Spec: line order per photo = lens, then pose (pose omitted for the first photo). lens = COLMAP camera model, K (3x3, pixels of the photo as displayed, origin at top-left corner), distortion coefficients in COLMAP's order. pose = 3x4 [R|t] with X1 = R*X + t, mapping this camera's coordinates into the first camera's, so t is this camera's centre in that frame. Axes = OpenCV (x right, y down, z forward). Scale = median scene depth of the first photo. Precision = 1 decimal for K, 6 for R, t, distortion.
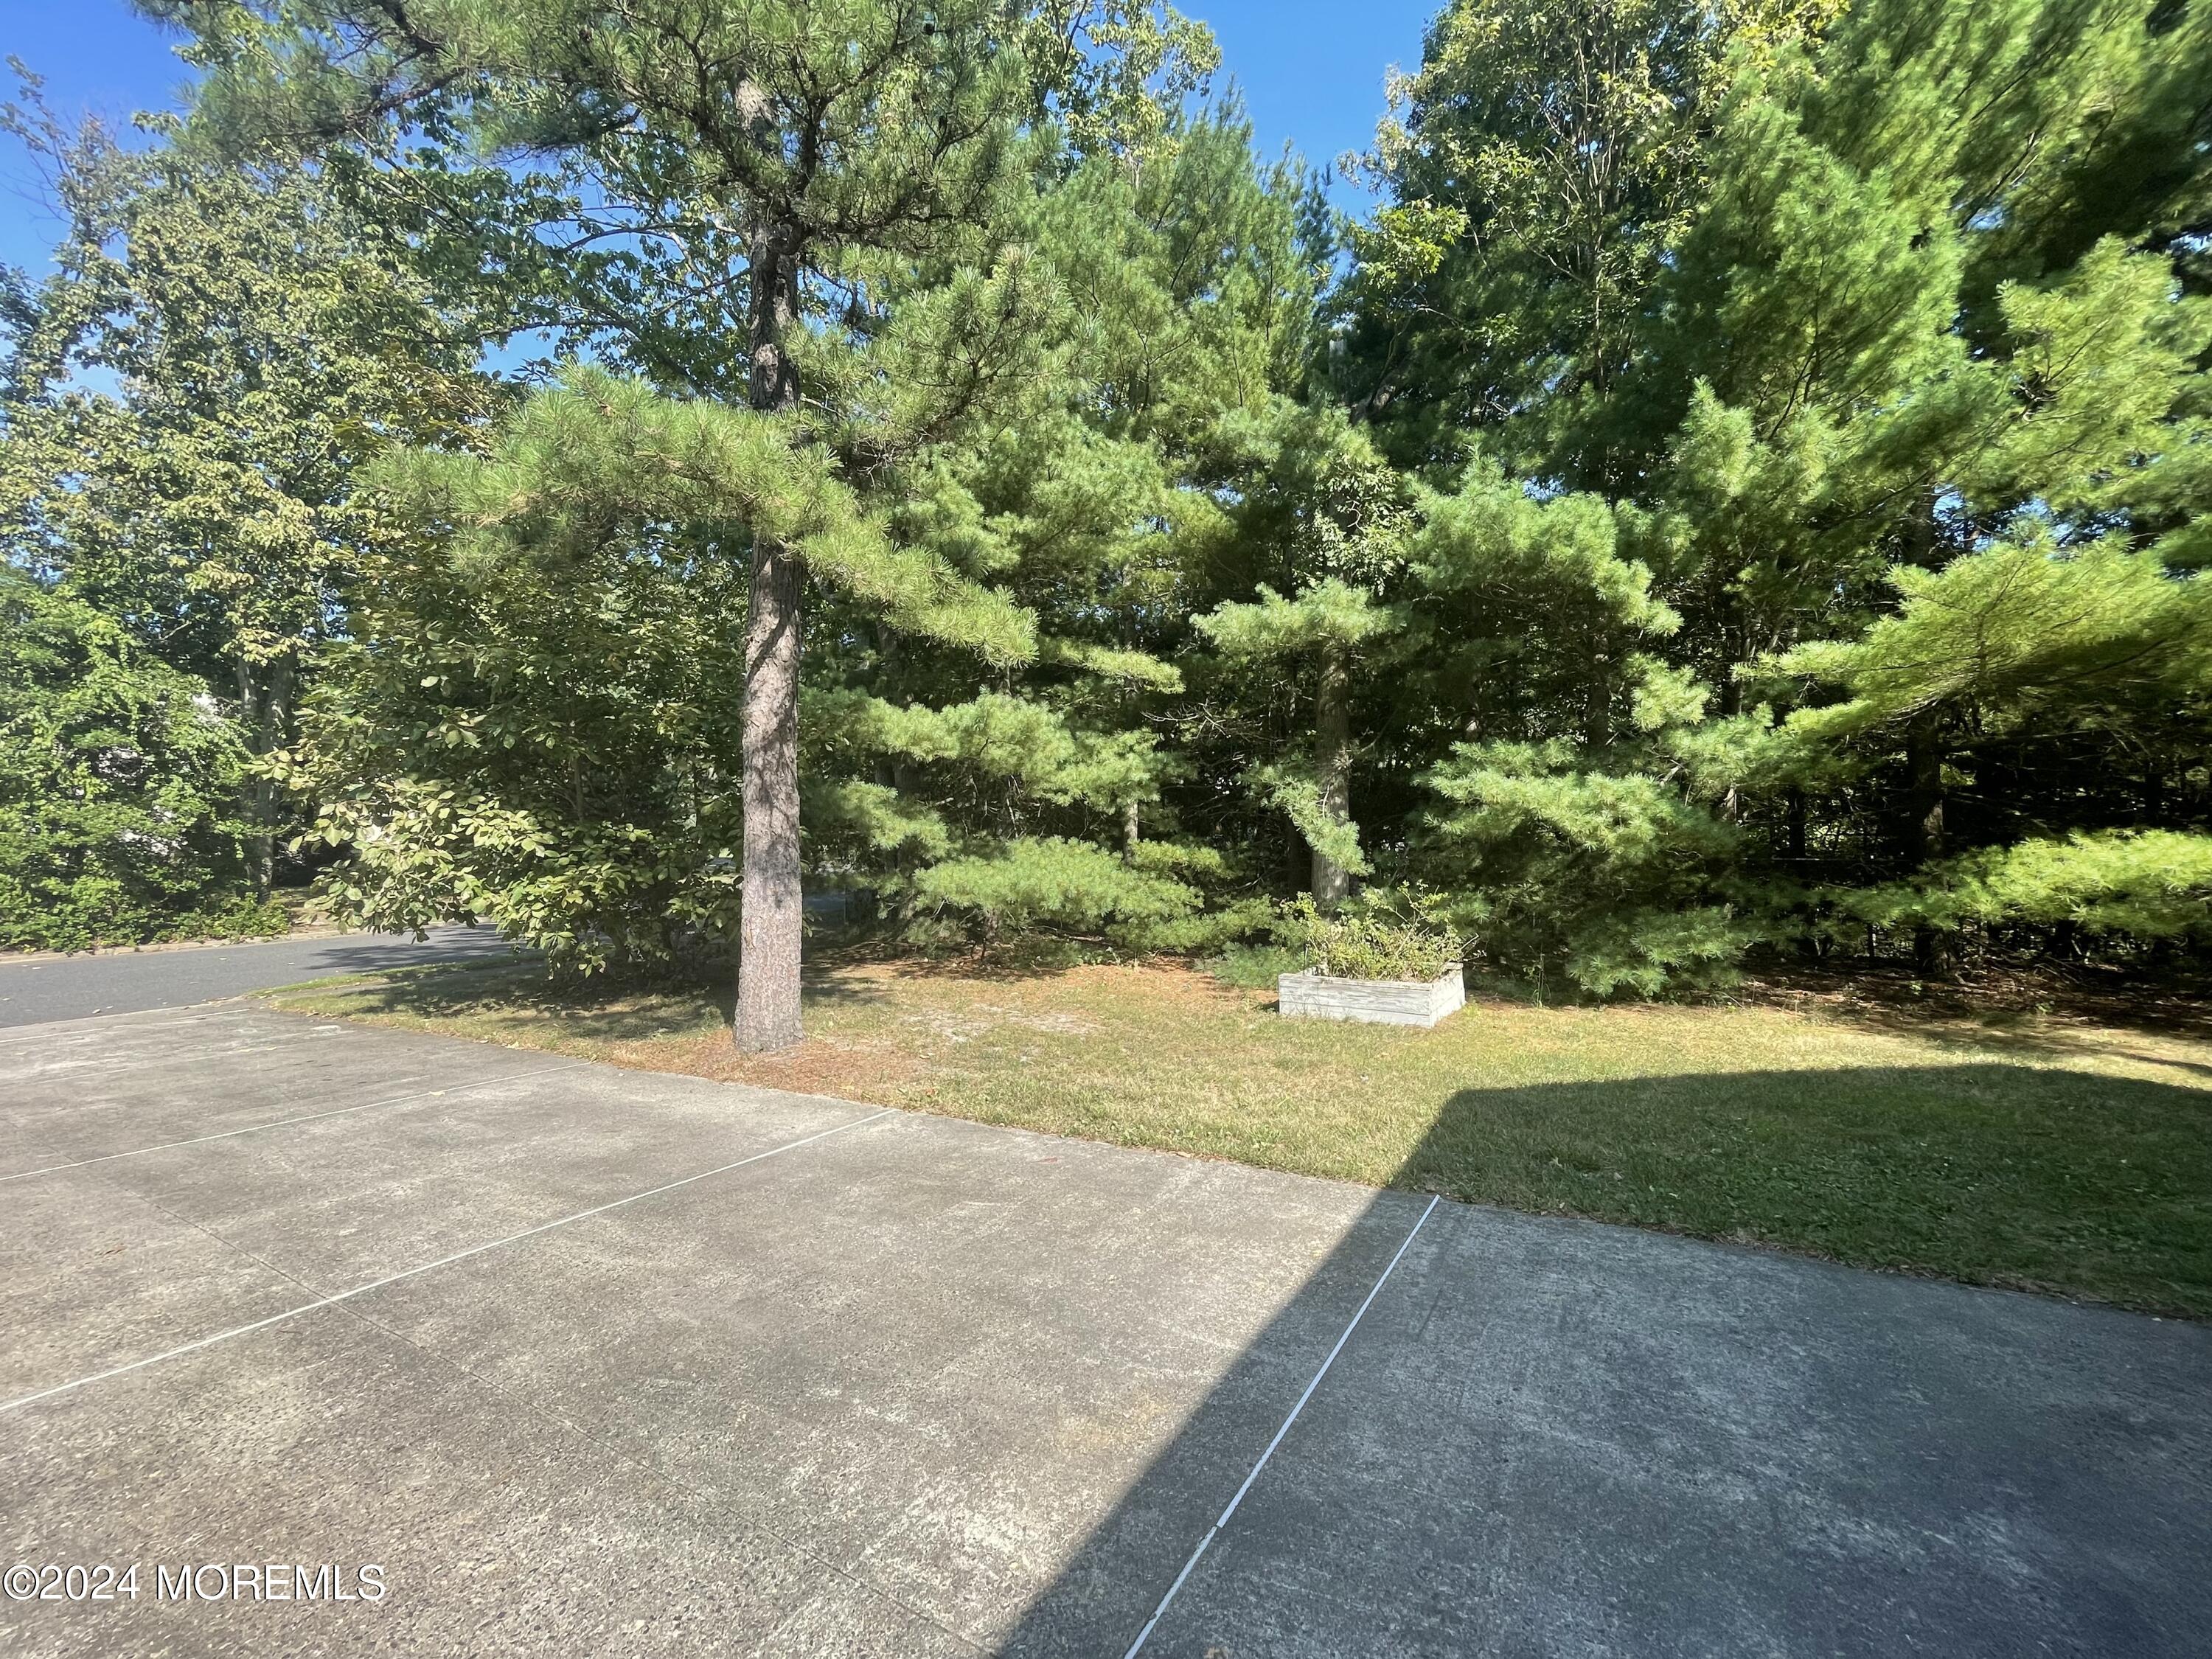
lens RADIAL K [[929.6, 0, 1124.3], [0, 929.6, 822.3], [0, 0, 1]] dist [-0.001008, 0.001587]
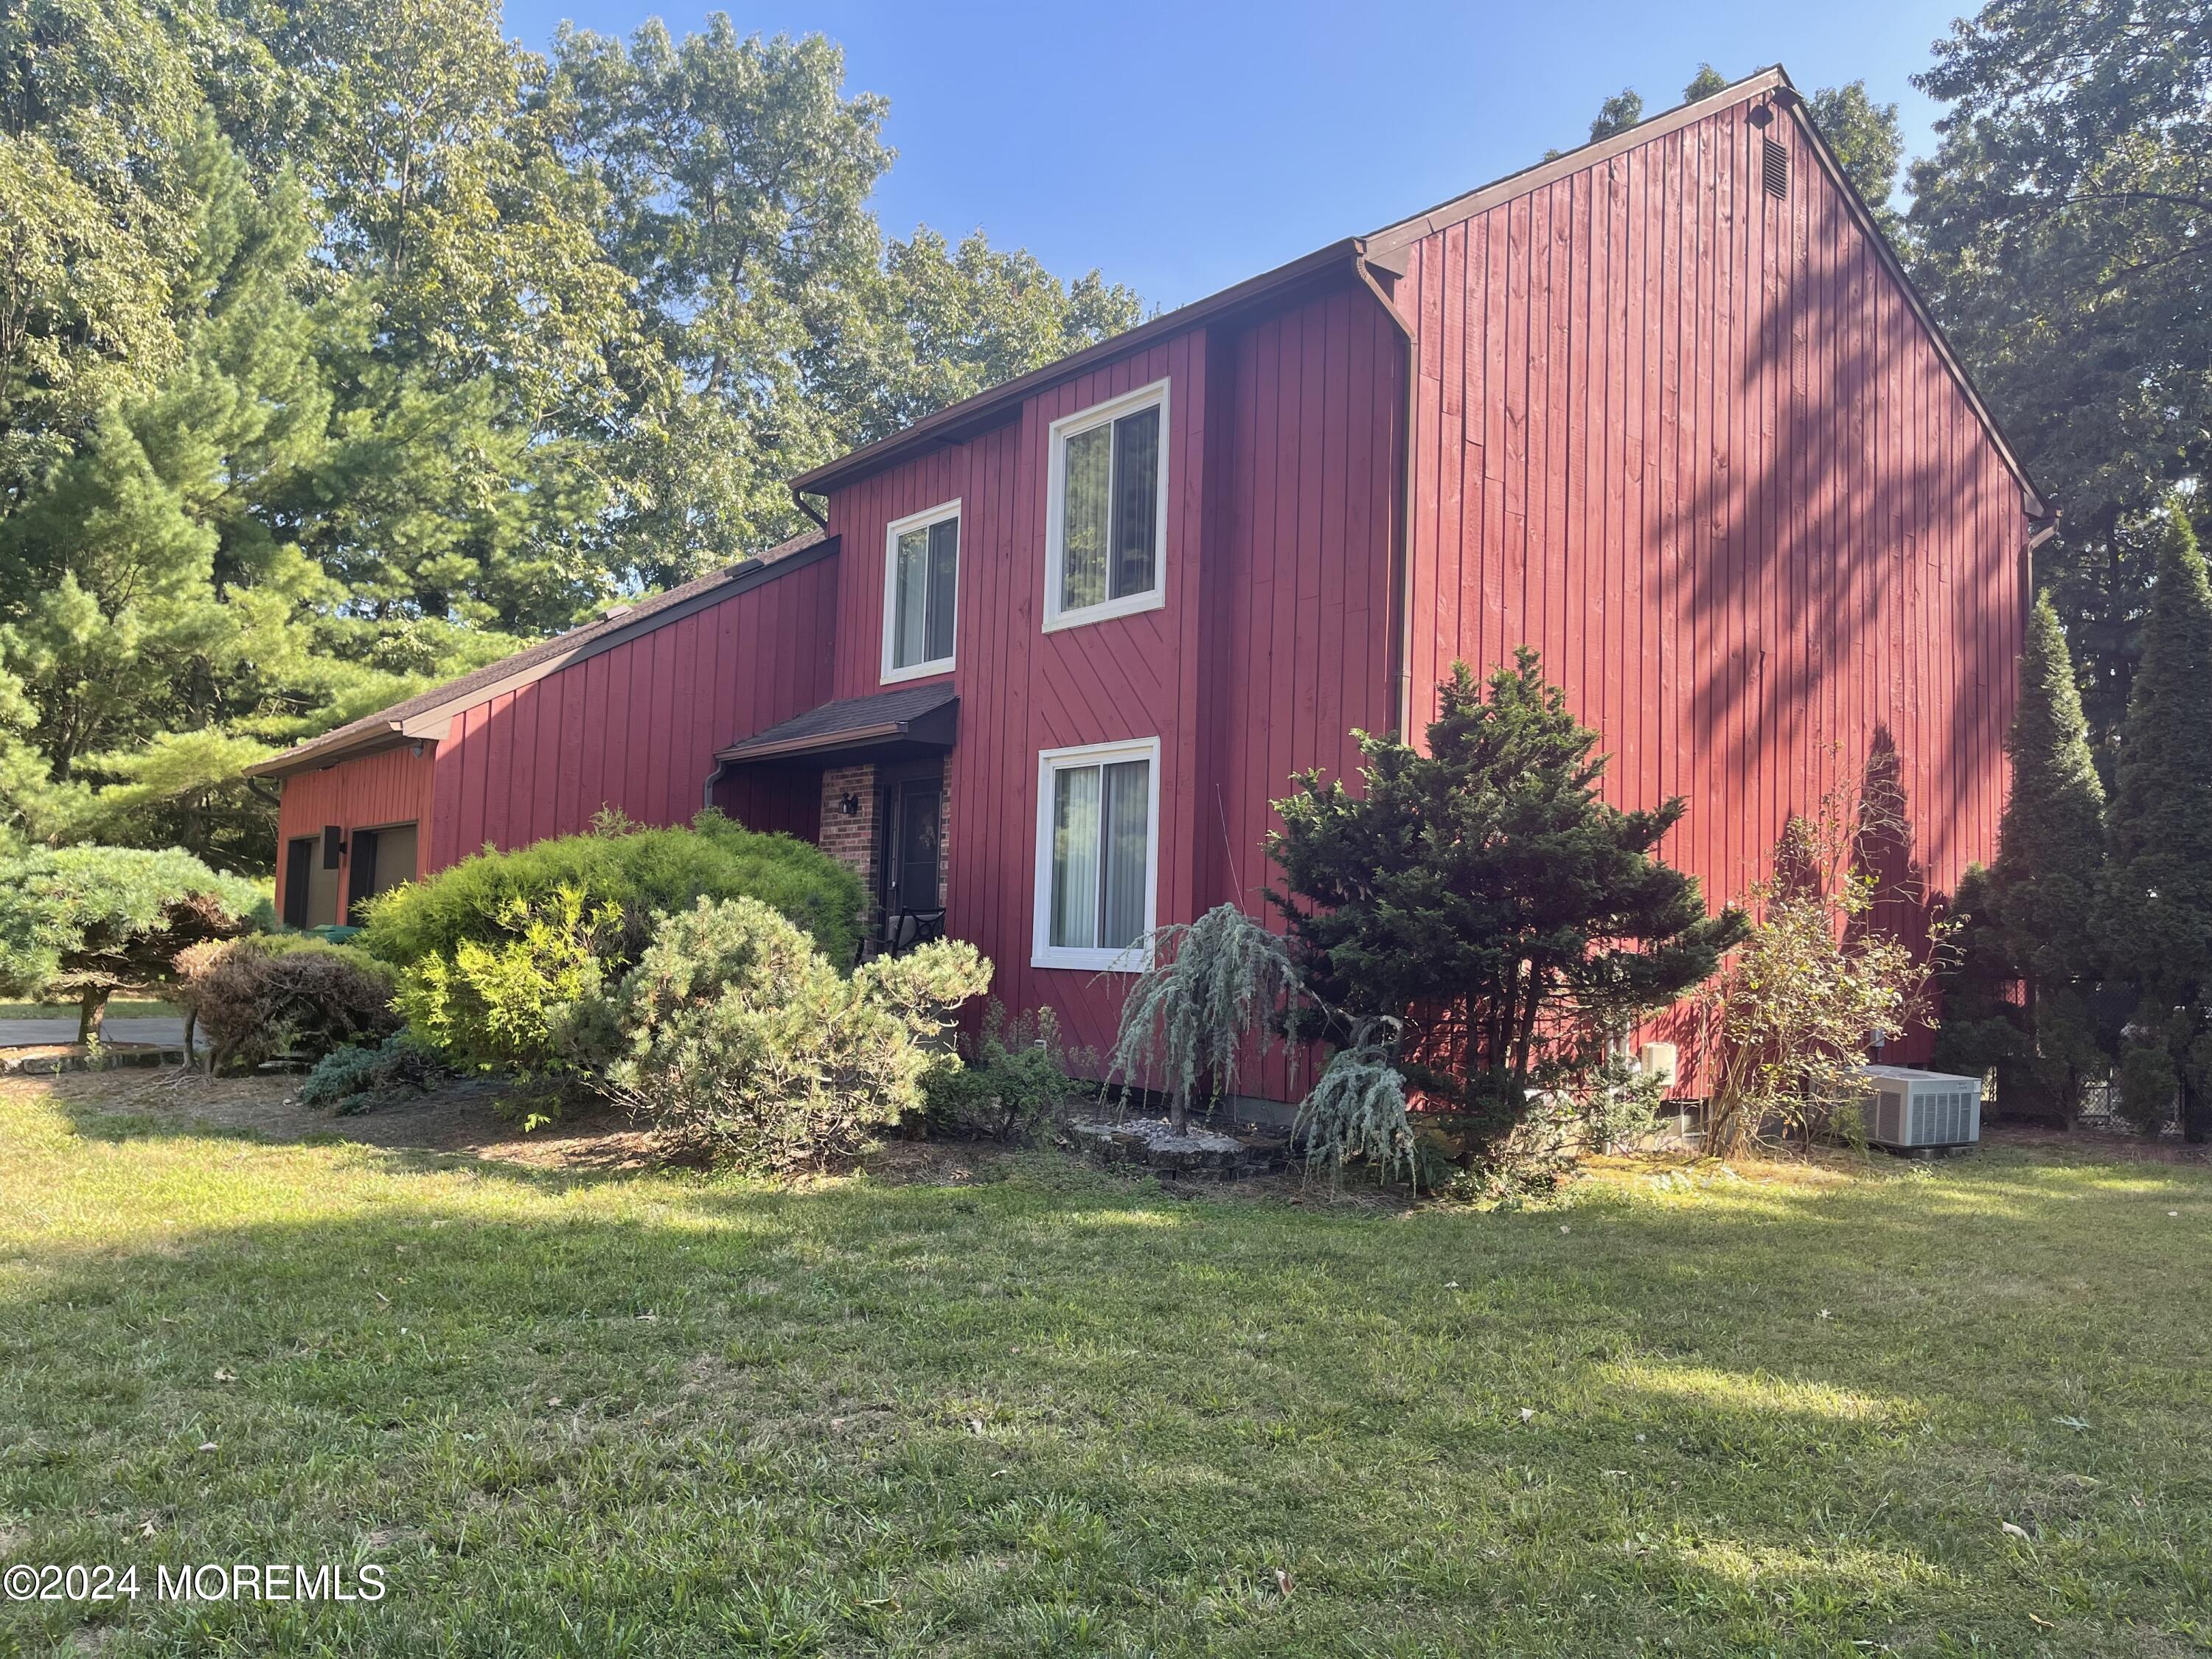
lens RADIAL K [[1666.2, 0, 1112.2], [0, 1666.2, 825.9], [0, 0, 1]] dist [-0.003278, -0.048561]
pose [[0.371476, 0.075236, 0.925389, -1.150435], [-0.037288, 0.997116, -0.066099, 0.055490], [-0.927694, -0.009951, 0.373210, -1.514423]]
